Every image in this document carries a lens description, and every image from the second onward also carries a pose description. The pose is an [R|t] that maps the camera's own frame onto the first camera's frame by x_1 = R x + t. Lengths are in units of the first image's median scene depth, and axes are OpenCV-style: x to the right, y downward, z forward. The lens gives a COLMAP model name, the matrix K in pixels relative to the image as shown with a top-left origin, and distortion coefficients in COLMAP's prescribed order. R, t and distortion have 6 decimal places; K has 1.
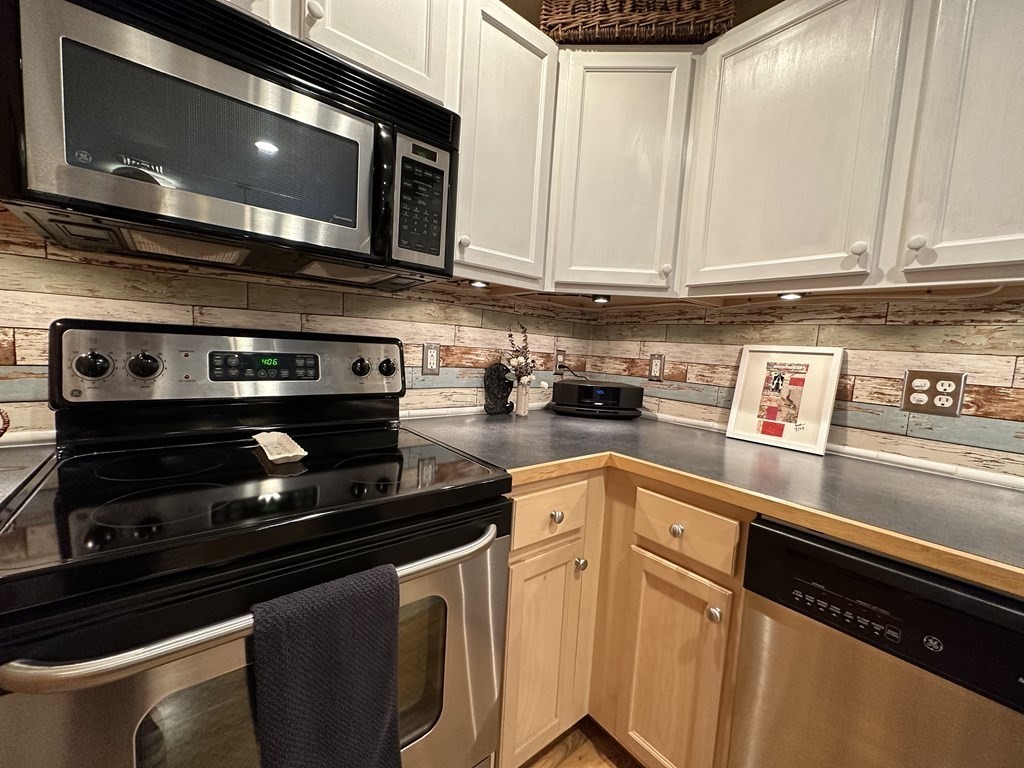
lens RADIAL K [[409.2, 0, 510.8], [0, 409.2, 383.9], [0, 0, 1]] dist [-0.004221, 0.000720]
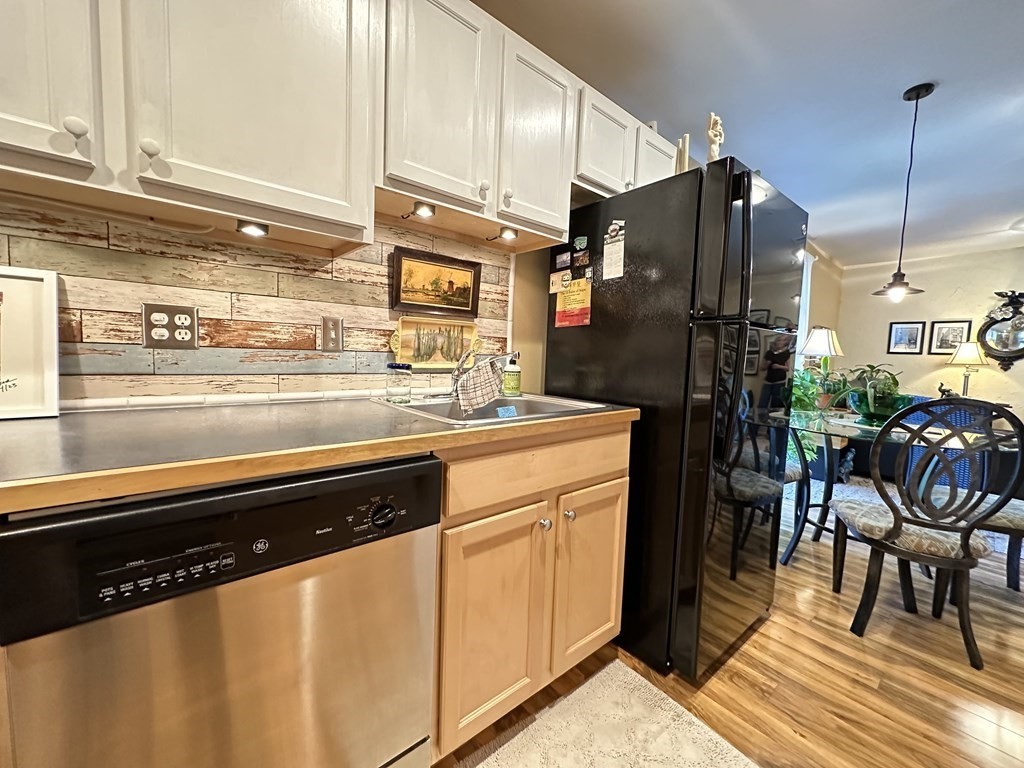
lens RADIAL K [[409.2, 0, 510.8], [0, 409.2, 383.9], [0, 0, 1]] dist [-0.004221, 0.000720]
pose [[-0.018382, -0.136304, 0.990497, 0.024239], [0.055428, 0.989002, 0.137126, 0.067741], [-0.998293, 0.057422, -0.010624, 0.200981]]
